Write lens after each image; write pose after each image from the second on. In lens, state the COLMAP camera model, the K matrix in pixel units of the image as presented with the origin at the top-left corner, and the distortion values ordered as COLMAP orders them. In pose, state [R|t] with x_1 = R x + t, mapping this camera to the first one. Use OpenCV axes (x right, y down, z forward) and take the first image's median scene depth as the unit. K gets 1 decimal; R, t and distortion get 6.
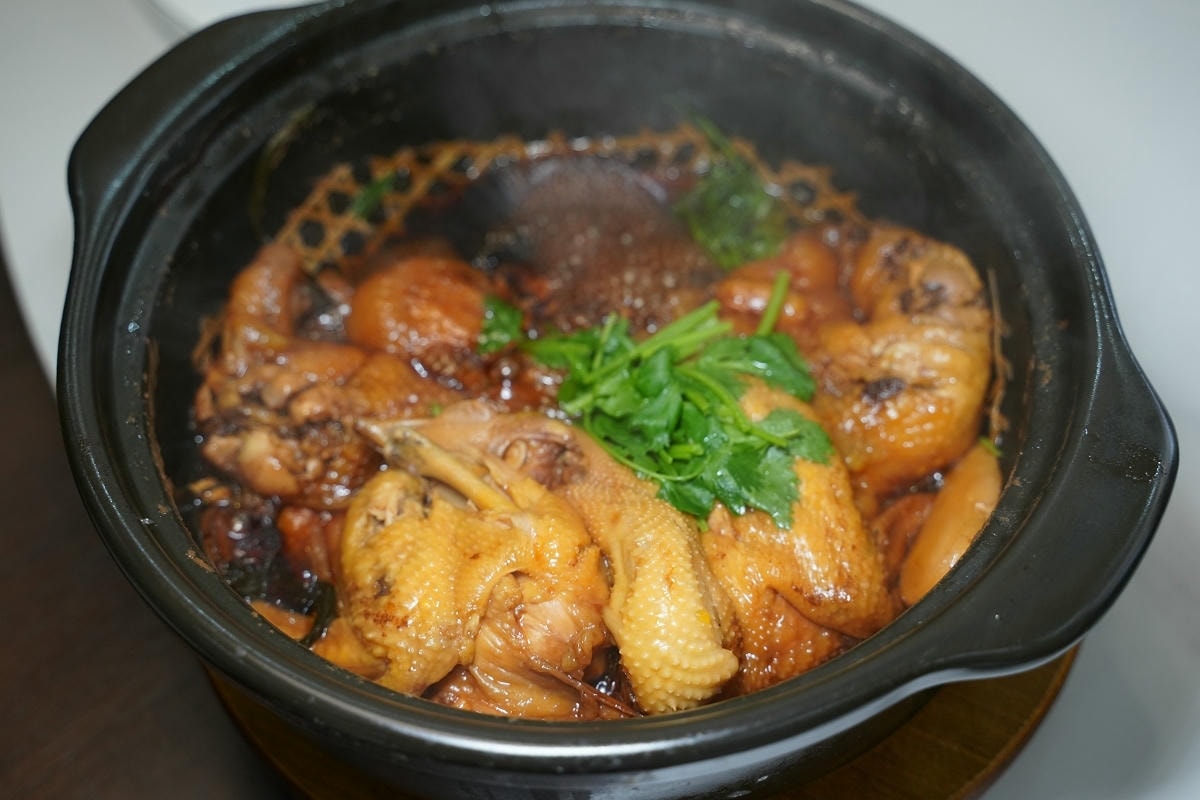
lens RADIAL K [[1795.7, 0, 600.0], [0, 1795.7, 400.0], [0, 0, 1]] dist [0.198323, 0.006327]
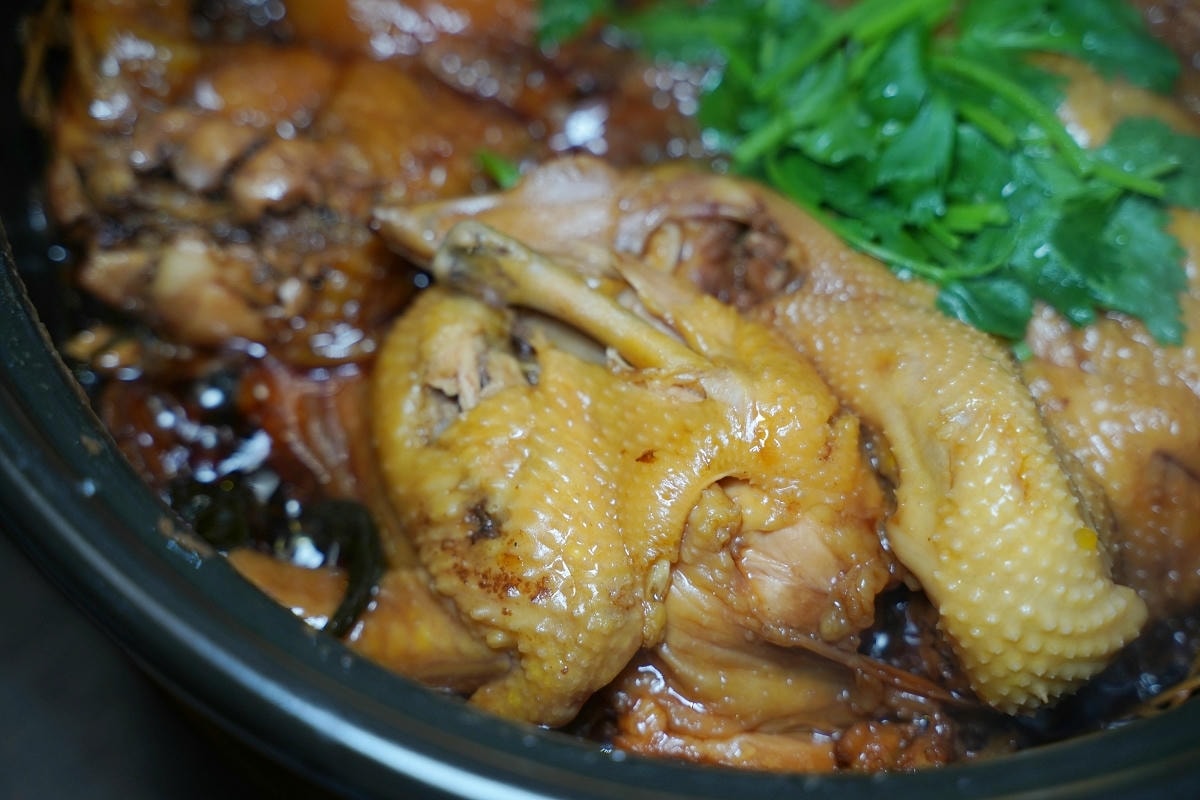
lens RADIAL K [[2589.4, 0, 600.0], [0, 2589.4, 400.0], [0, 0, 1]] dist [0.462774, 0.135718]
pose [[0.987977, -0.104531, 0.113903, -0.169687], [0.077305, 0.972078, 0.221560, -0.108472], [-0.133883, -0.210091, 0.968472, 0.212511]]
